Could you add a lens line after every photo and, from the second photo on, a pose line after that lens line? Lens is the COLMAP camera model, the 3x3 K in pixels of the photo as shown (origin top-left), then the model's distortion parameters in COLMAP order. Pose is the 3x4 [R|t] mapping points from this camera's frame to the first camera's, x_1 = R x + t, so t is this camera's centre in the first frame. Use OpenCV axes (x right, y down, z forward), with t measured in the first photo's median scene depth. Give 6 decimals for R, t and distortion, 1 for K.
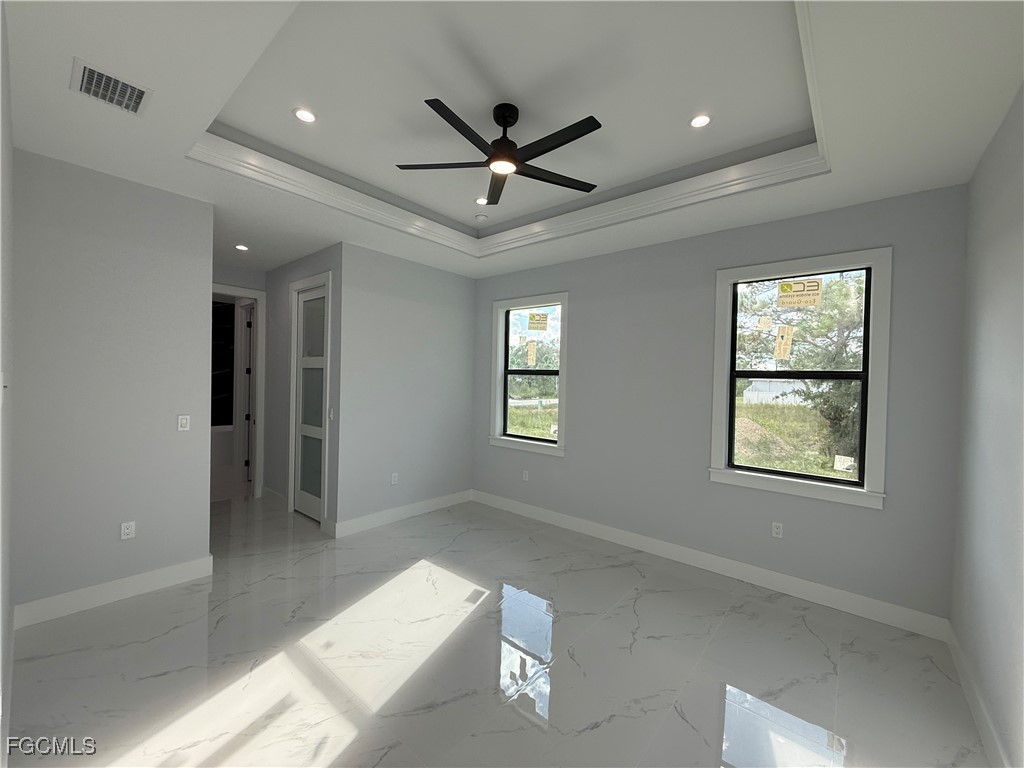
lens RADIAL K [[409.9, 0, 518.5], [0, 409.9, 379.8], [0, 0, 1]] dist [0.001106, 0.000376]
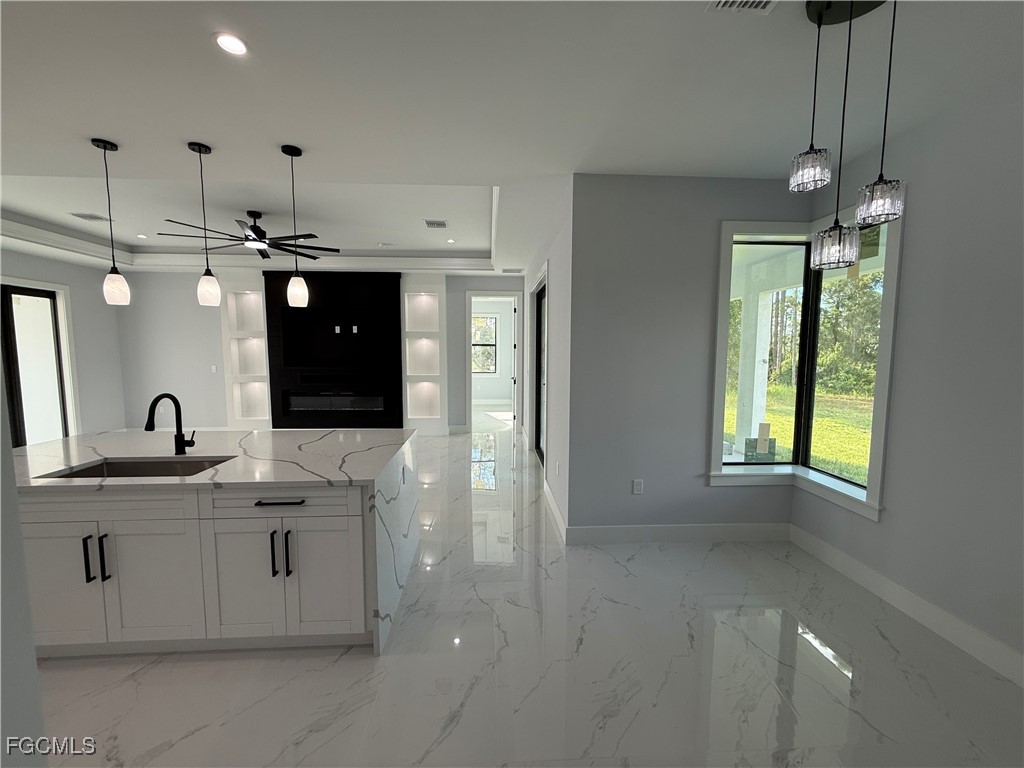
lens RADIAL K [[409.9, 0, 511.8], [0, 409.9, 382.8], [0, 0, 1]] dist [0.001106, 0.000376]
pose [[0.729433, -0.080720, 0.679273, -1.697138], [0.022765, 0.995328, 0.093831, -0.014831], [-0.683674, -0.052980, 0.727862, -1.931970]]
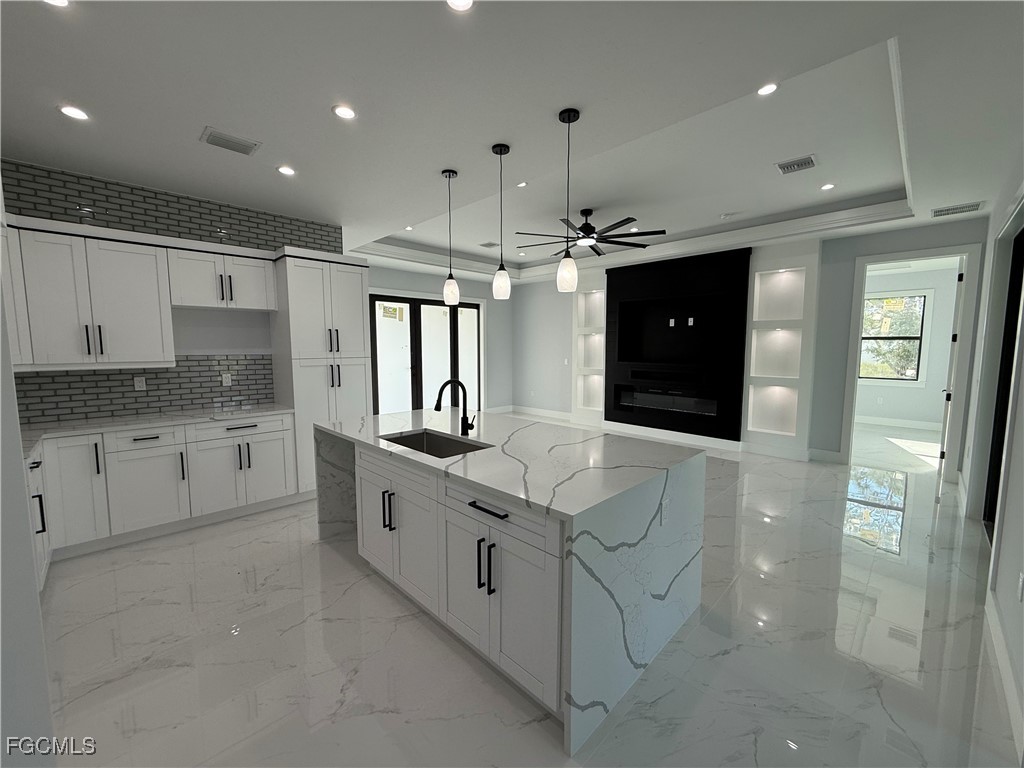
lens RADIAL K [[409.9, 0, 511.5], [0, 409.9, 384.3], [0, 0, 1]] dist [0.001106, 0.000376]
pose [[0.995578, -0.016551, -0.092468, -1.446325], [0.024243, 0.996280, 0.082699, 0.004628], [0.090756, -0.084575, 0.992275, -1.769744]]
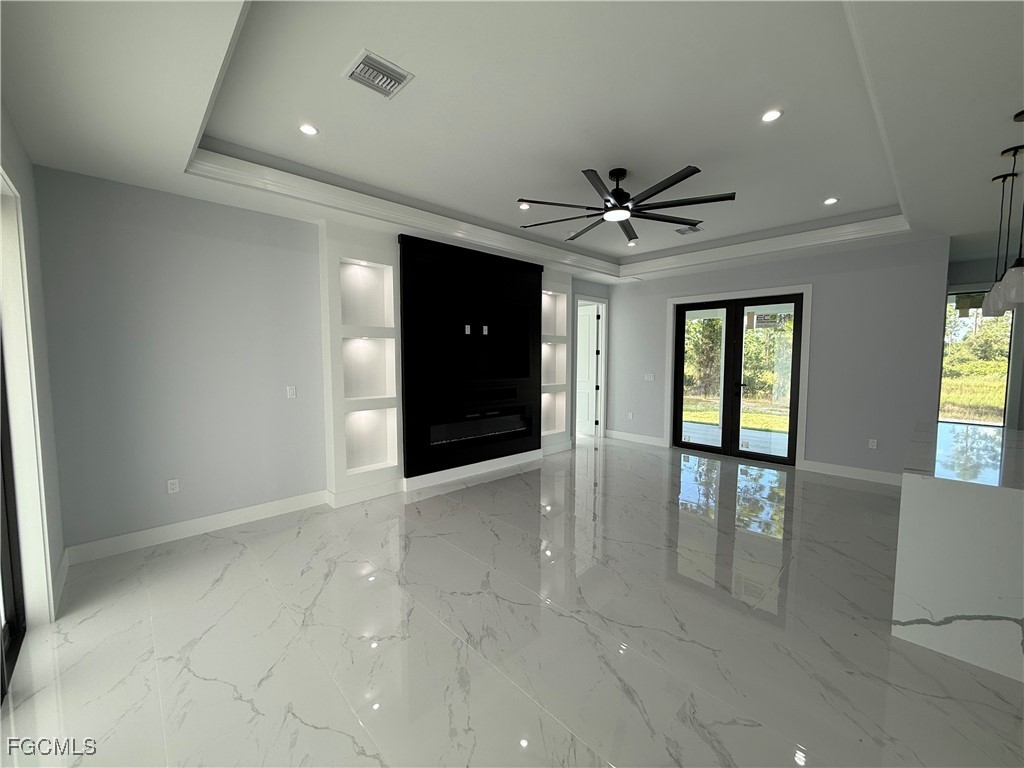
lens RADIAL K [[409.9, 0, 510.9], [0, 409.9, 383.9], [0, 0, 1]] dist [0.001106, 0.000376]
pose [[0.107255, -0.095602, 0.989624, -2.562947], [0.010874, 0.995419, 0.094984, -0.055042], [-0.994172, 0.000574, 0.107803, 0.159902]]
